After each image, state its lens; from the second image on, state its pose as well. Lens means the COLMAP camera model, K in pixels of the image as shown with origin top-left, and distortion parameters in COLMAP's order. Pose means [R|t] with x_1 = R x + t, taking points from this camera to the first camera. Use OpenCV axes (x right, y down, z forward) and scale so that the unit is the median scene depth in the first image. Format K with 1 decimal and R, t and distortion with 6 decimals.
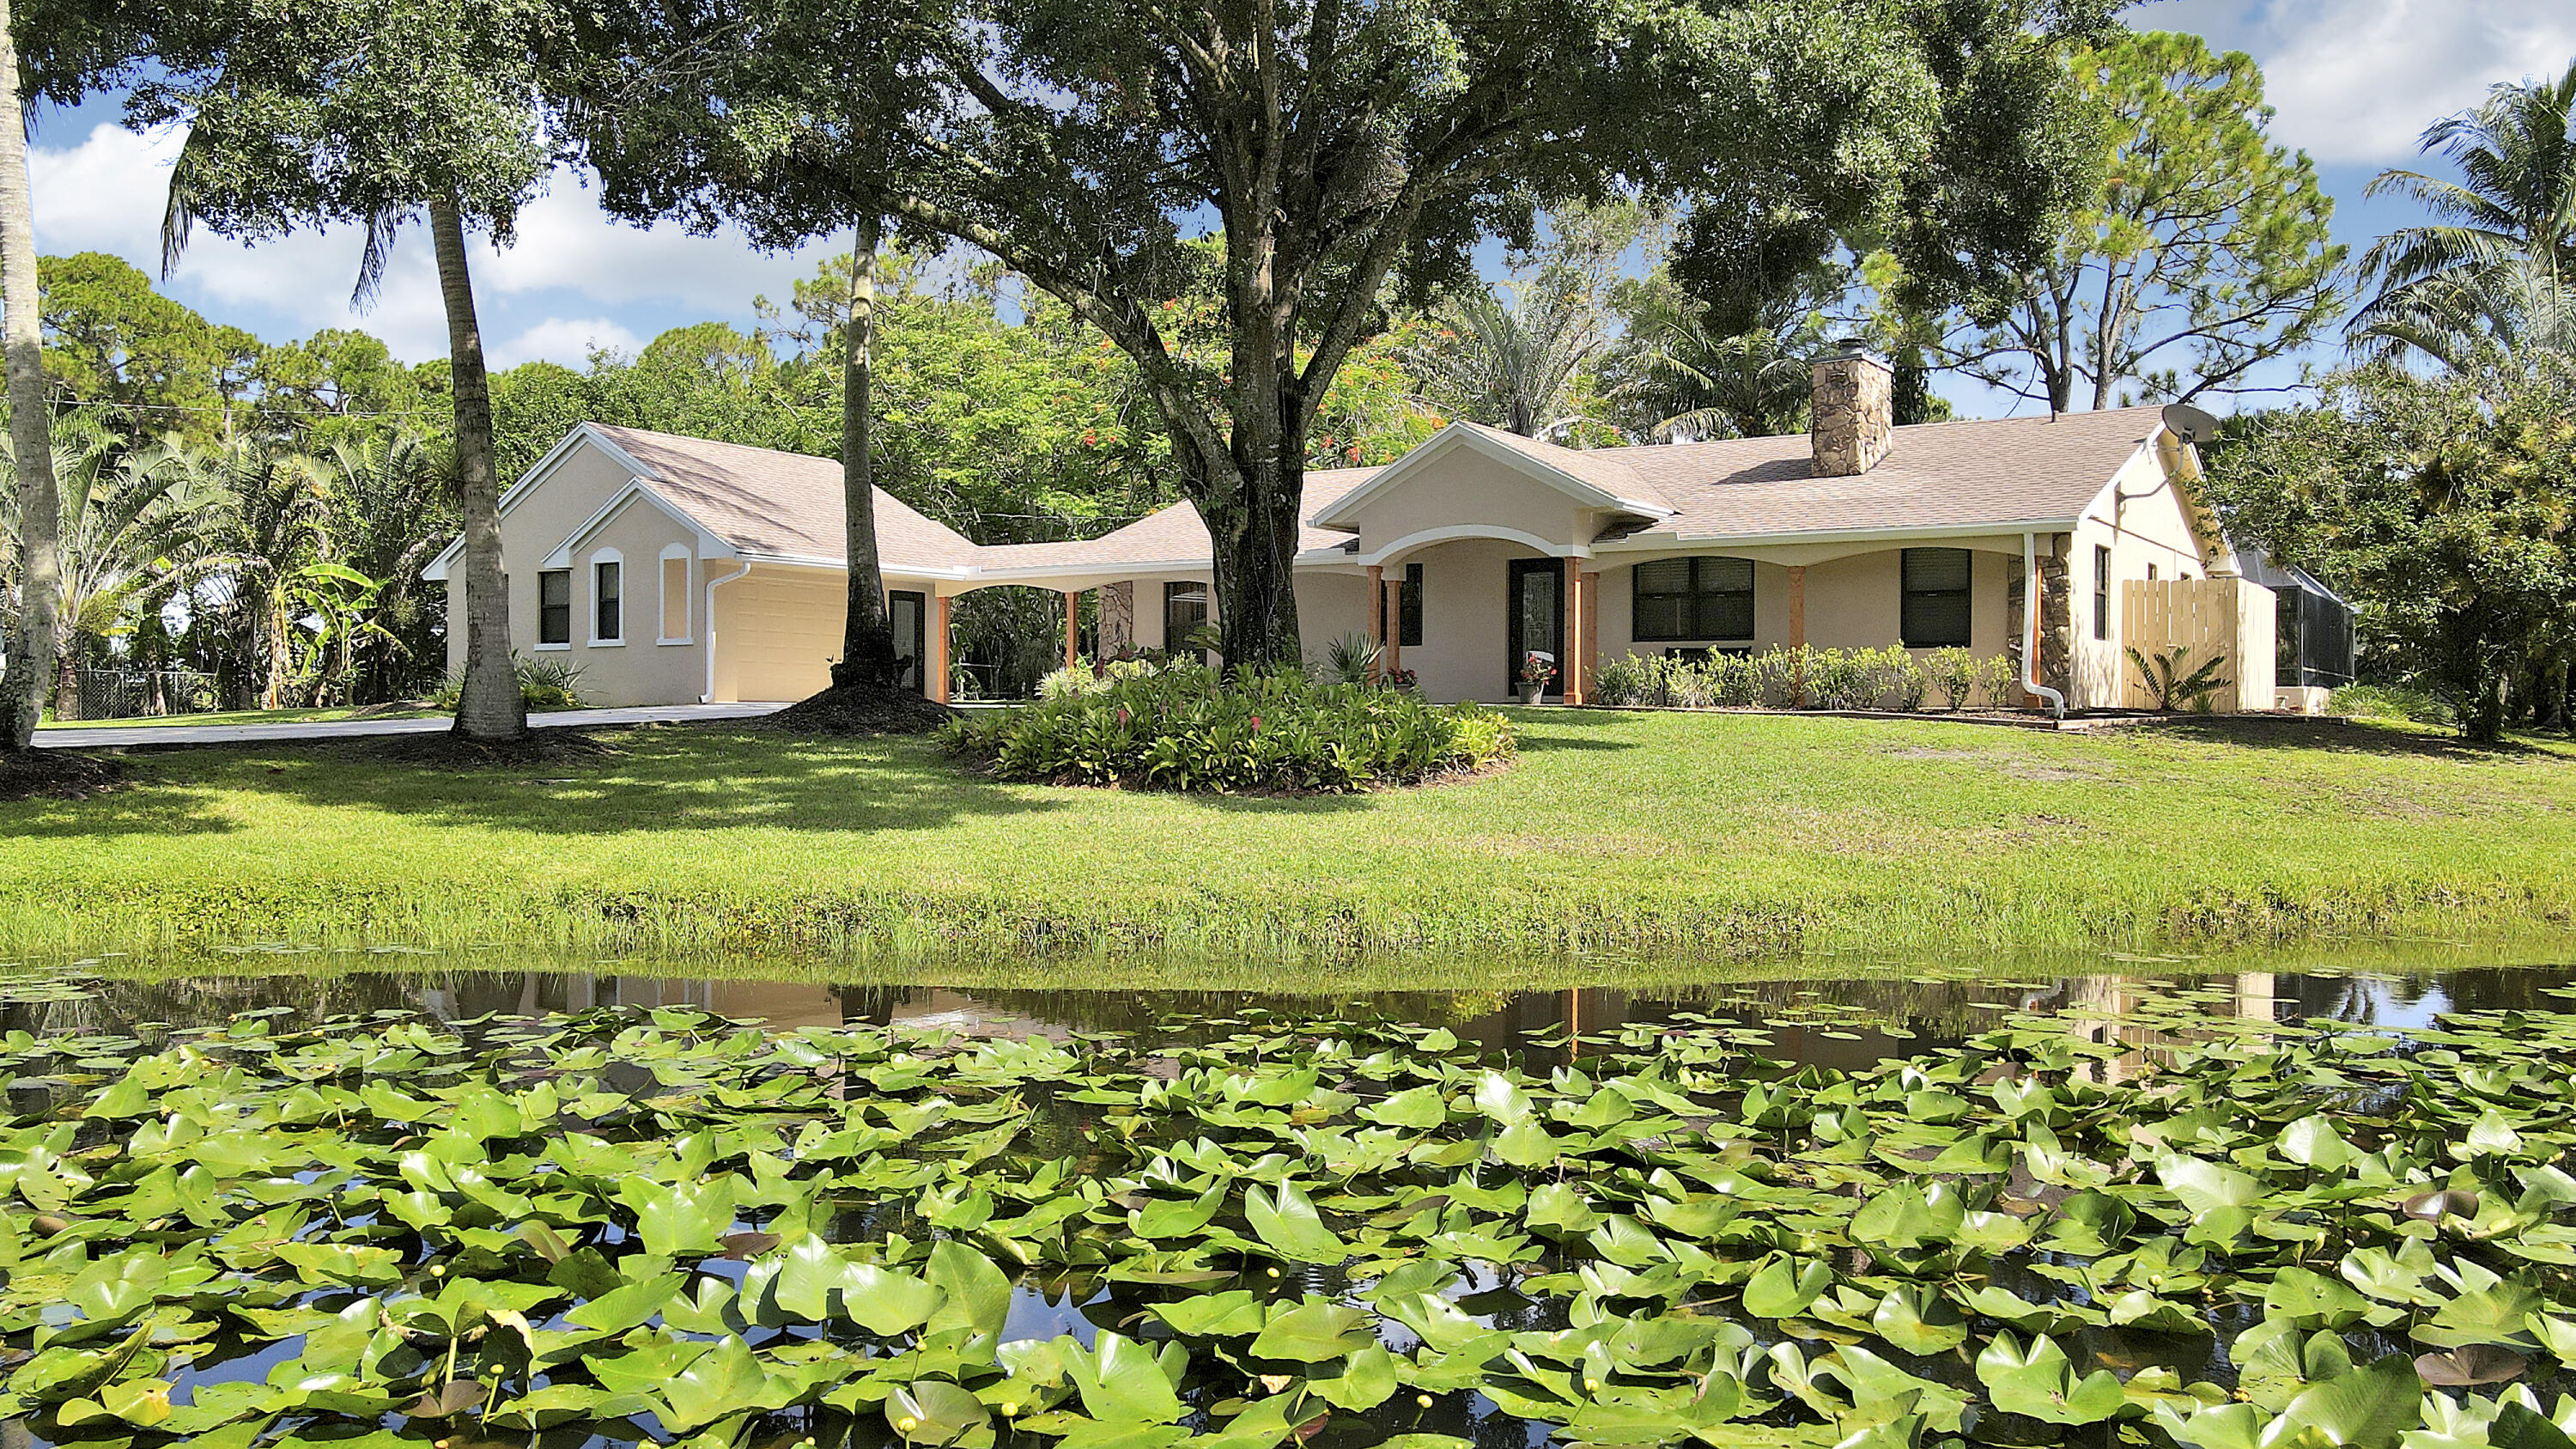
lens RADIAL K [[1820.4, 0, 1272.6], [0, 1820.4, 736.9], [0, 0, 1]] dist [0.021172, 0.017396]
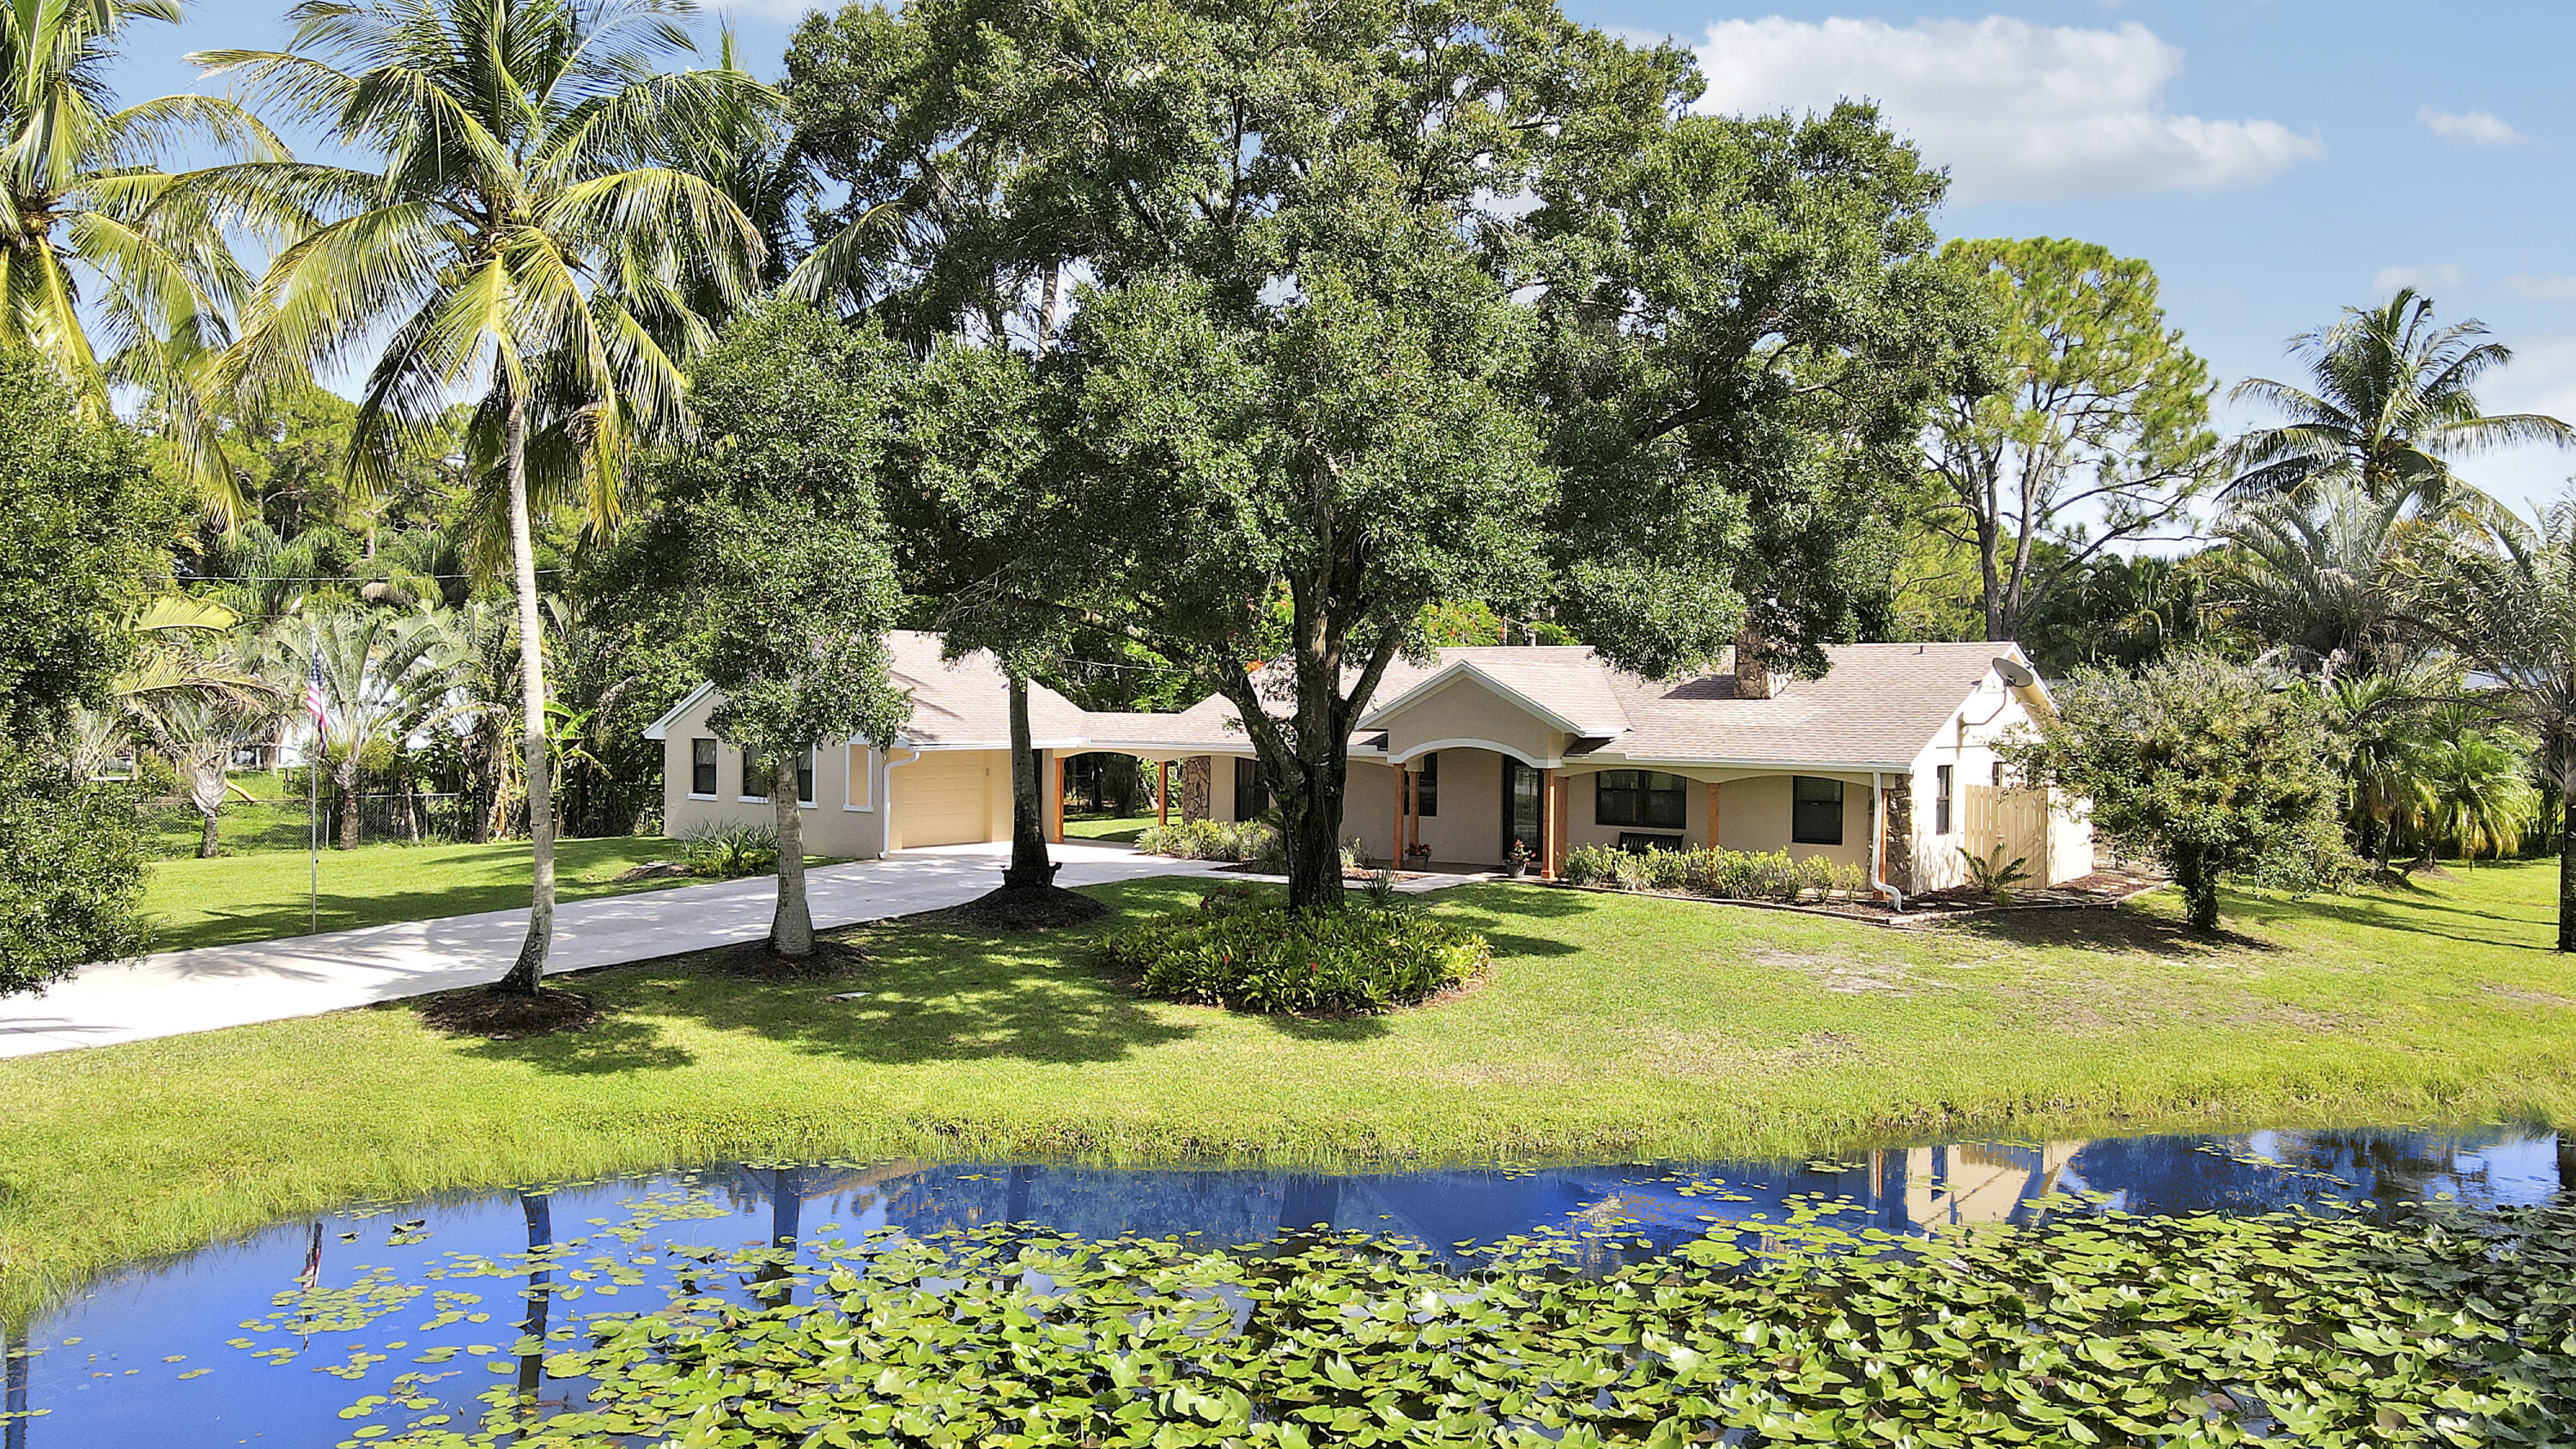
lens RADIAL K [[1820.4, 0, 1304.9], [0, 1820.4, 712.5], [0, 0, 1]] dist [0.021172, 0.017396]
pose [[0.999971, 0.006712, -0.003671, -0.011503], [-0.006719, 0.999976, -0.001721, -0.196410], [0.003659, 0.001746, 0.999992, -0.474312]]
